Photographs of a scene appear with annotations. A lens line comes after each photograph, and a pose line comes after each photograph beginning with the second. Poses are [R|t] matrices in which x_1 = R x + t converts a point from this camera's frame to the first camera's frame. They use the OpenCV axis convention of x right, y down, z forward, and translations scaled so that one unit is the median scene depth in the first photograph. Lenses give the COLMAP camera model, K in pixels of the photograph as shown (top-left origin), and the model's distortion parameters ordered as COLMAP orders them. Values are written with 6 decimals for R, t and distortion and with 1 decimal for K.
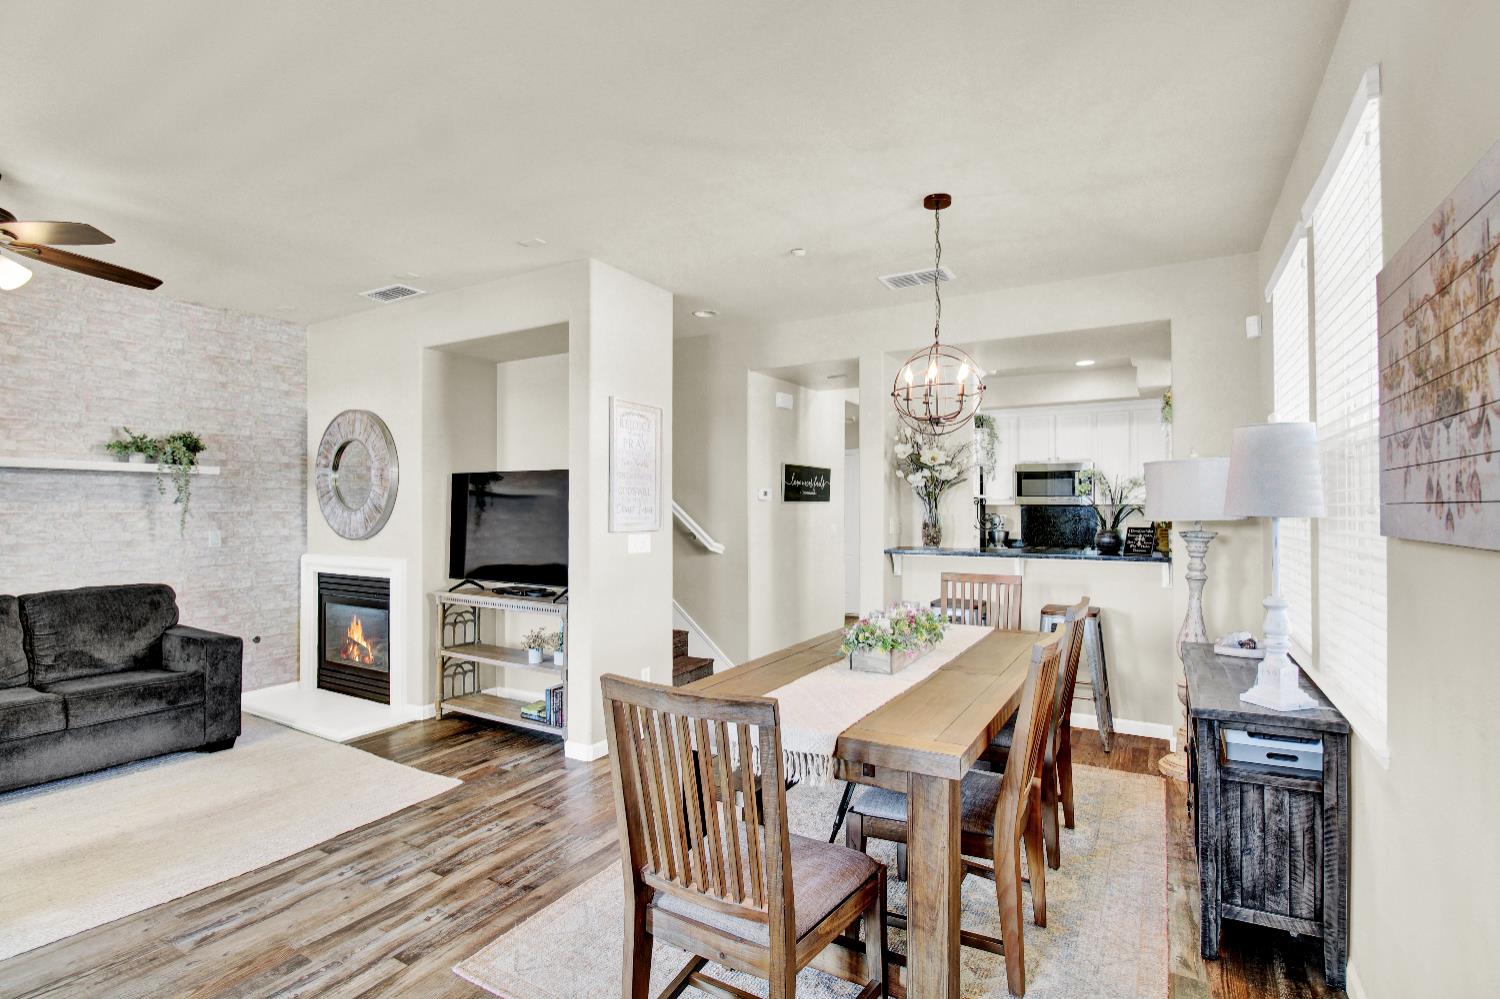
lens RADIAL K [[724.8, 0, 758.0], [0, 724.8, 507.4], [0, 0, 1]] dist [-0.005077, -0.010580]
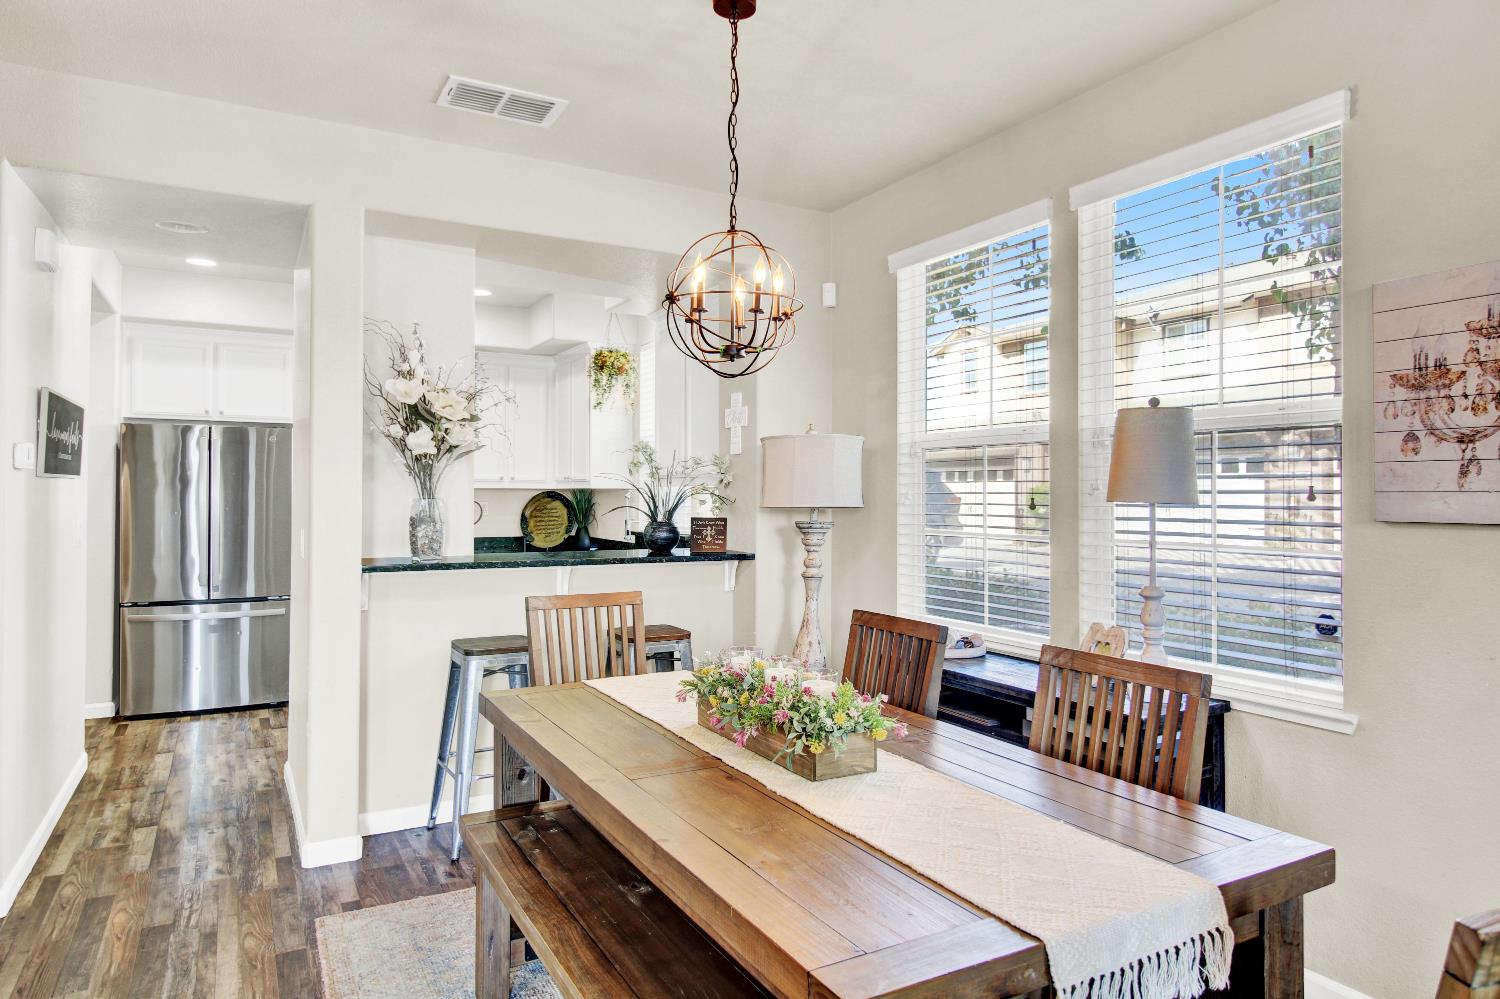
lens RADIAL K [[922.4, 0, 757.9], [0, 922.4, 489.5], [0, 0, 1]] dist [0.009252, -0.011083]
pose [[0.509427, 0.009977, 0.860456, -0.319563], [-0.009094, 0.999939, -0.006210, 0.001992], [-0.860466, -0.004662, 0.509487, 0.441906]]
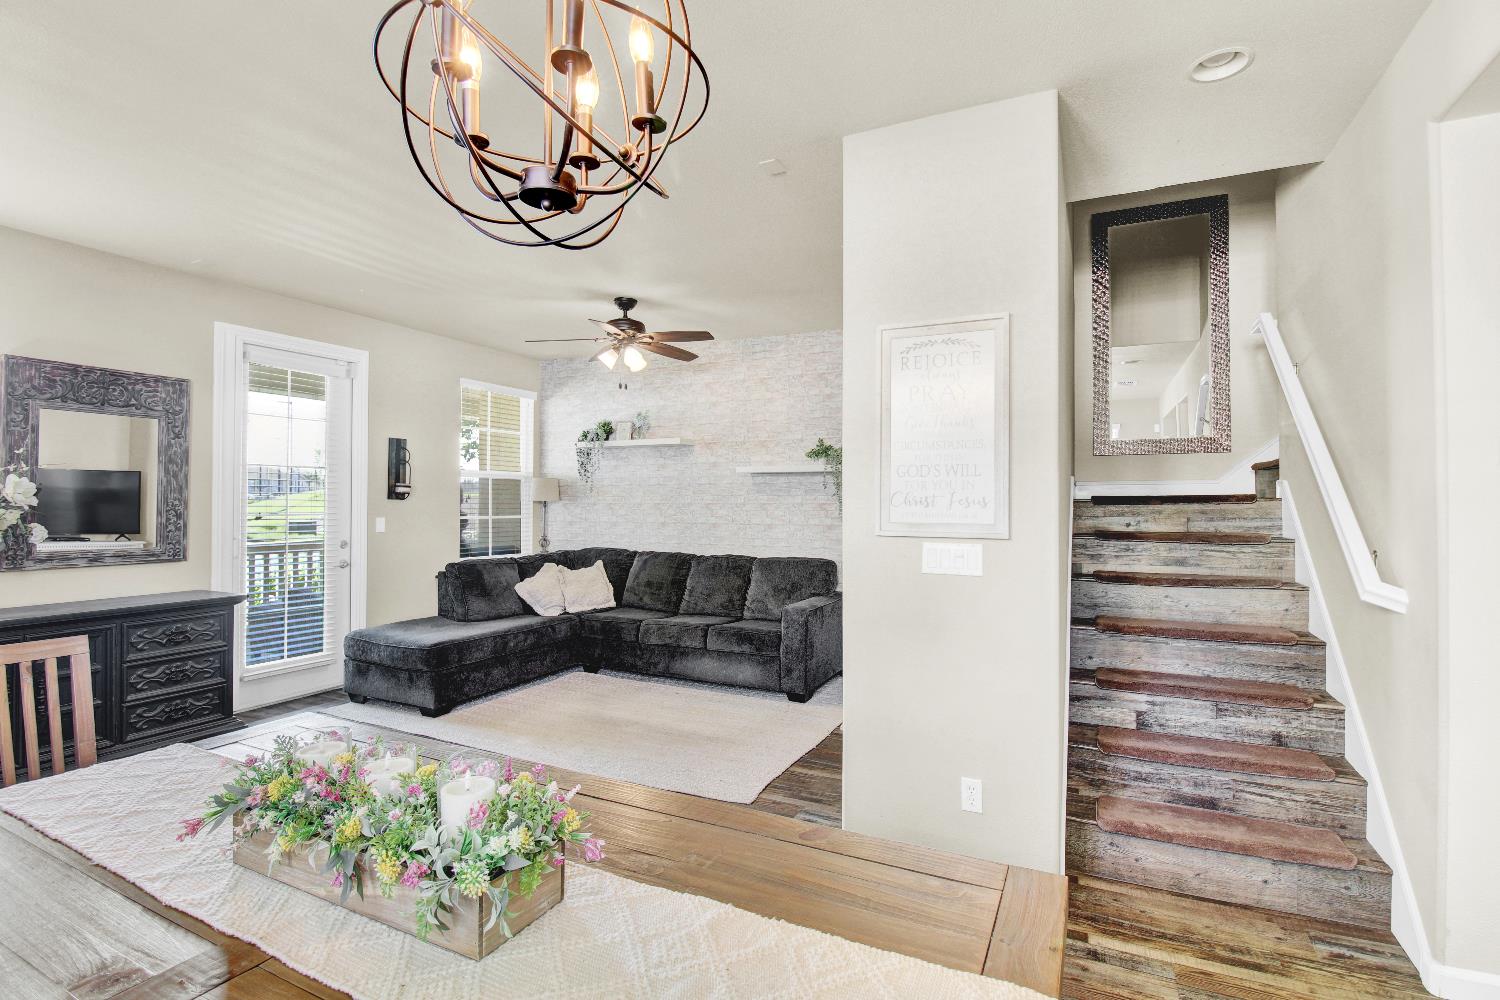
lens RADIAL K [[717.1, 0, 763.1], [0, 717.1, 493.5], [0, 0, 1]] dist [-0.002549, -0.011861]
pose [[0.060989, -0.009905, -0.998089, 0.415184], [0.003613, 0.999946, -0.009703, 0.001970], [0.998132, -0.003014, 0.061021, 0.816774]]
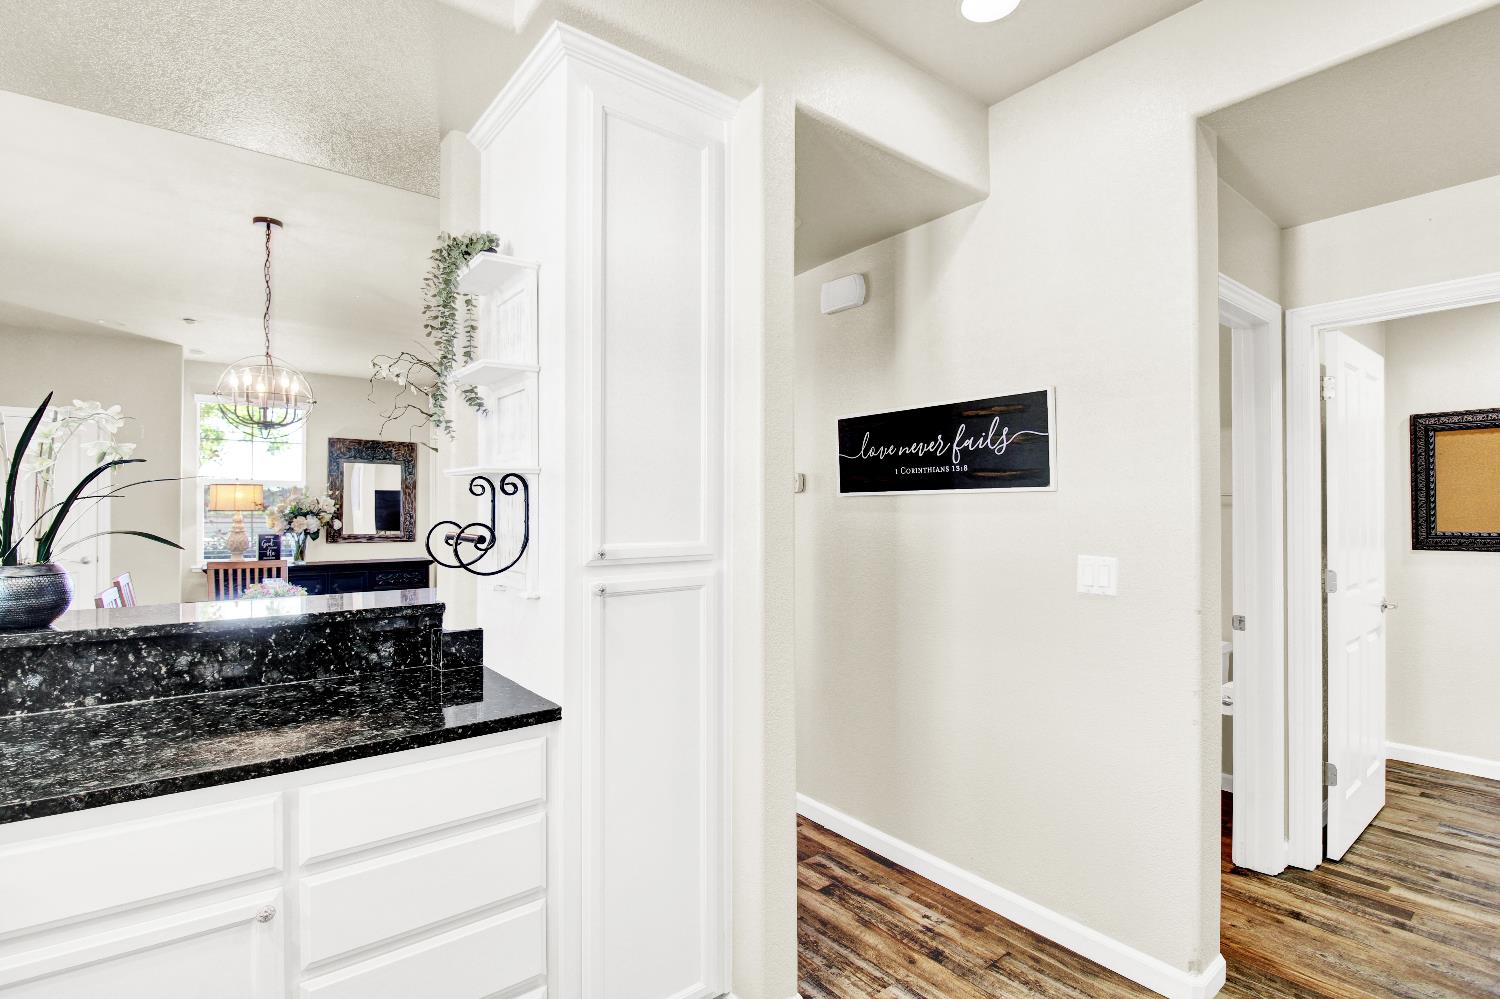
lens RADIAL K [[717.1, 0, 745.3], [0, 717.1, 502.2], [0, 0, 1]] dist [-0.002549, -0.011861]
pose [[-0.384996, -0.007403, -0.922888, 0.738412], [0.004427, 0.999942, -0.009868, 0.004675], [0.922907, -0.007885, -0.384941, 1.570702]]
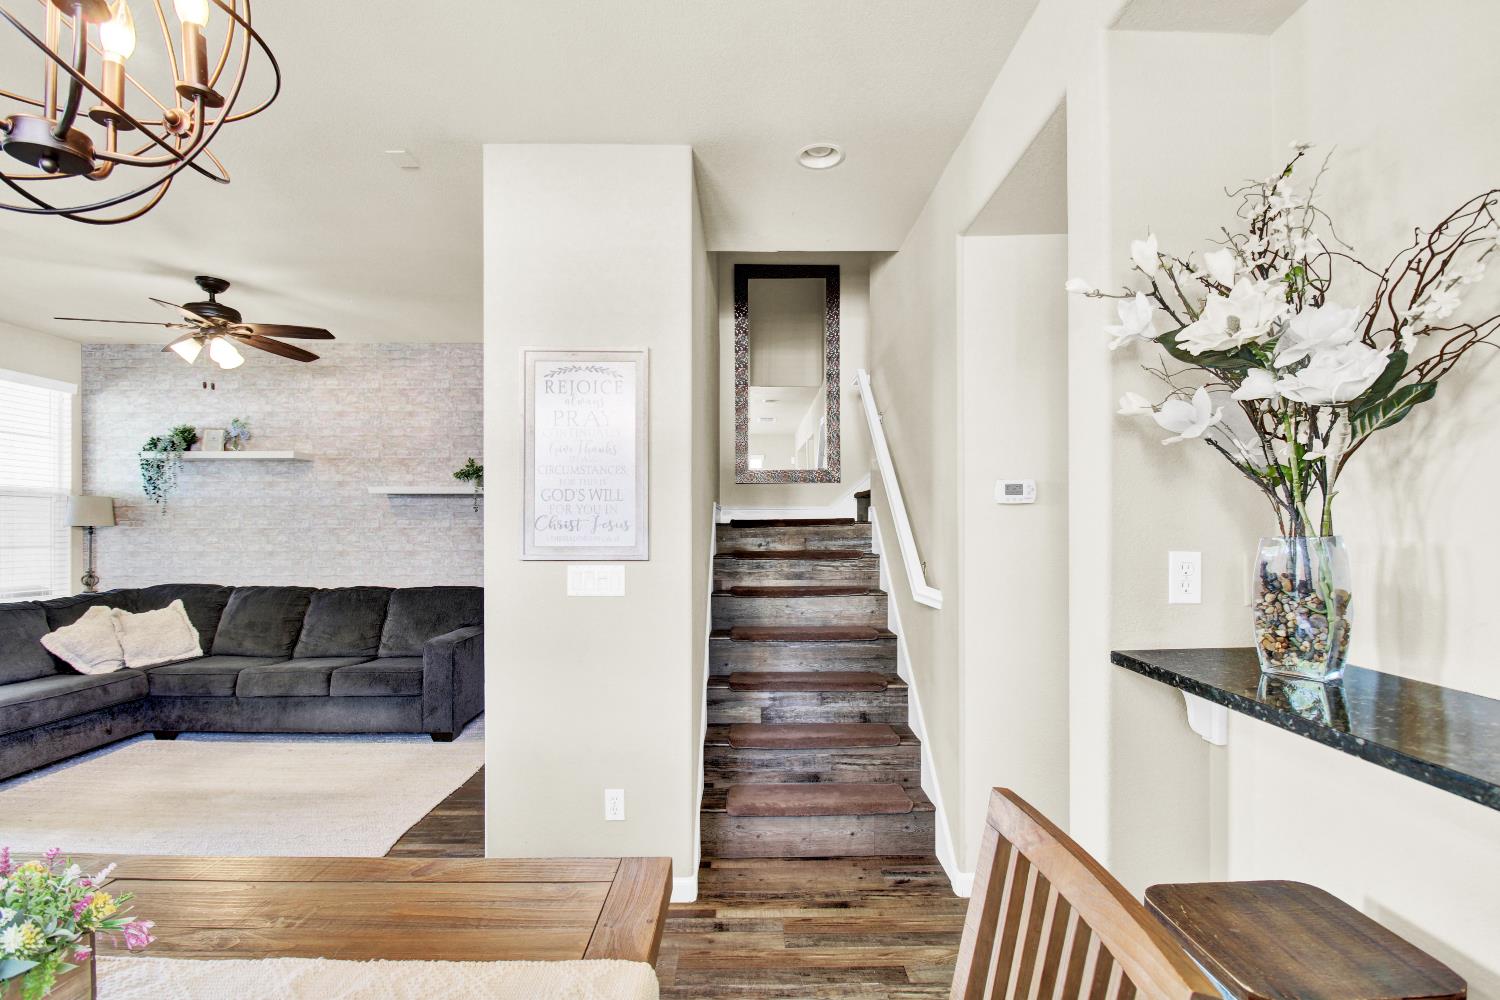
lens RADIAL K [[717.1, 0, 773.5], [0, 717.1, 526.8], [0, 0, 1]] dist [-0.002549, -0.011861]
pose [[0.502731, 0.002048, -0.864441, 0.436676], [0.005826, 0.999966, 0.005757, 0.002232], [0.864423, -0.007931, 0.502702, 0.832196]]
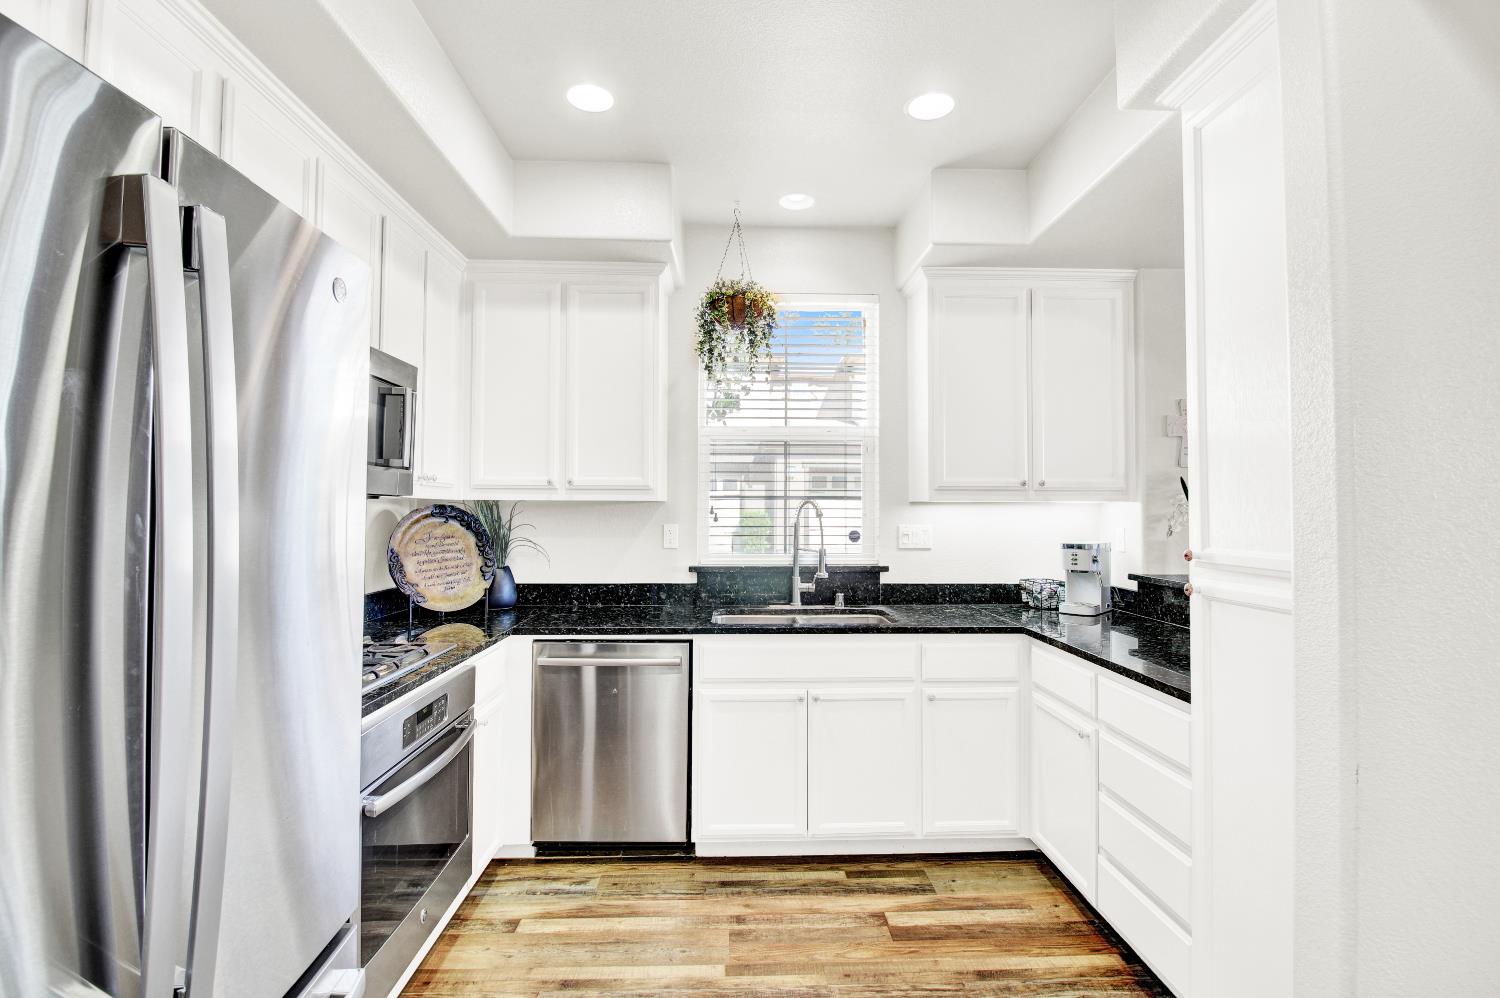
lens RADIAL K [[717.1, 0, 750.8], [0, 717.1, 495.3], [0, 0, 1]] dist [-0.002549, -0.011861]
pose [[-0.520065, 0.020484, 0.853881, 0.182632], [-0.005074, 0.999621, -0.027070, 0.006648], [-0.854111, -0.018410, -0.519764, 1.780808]]
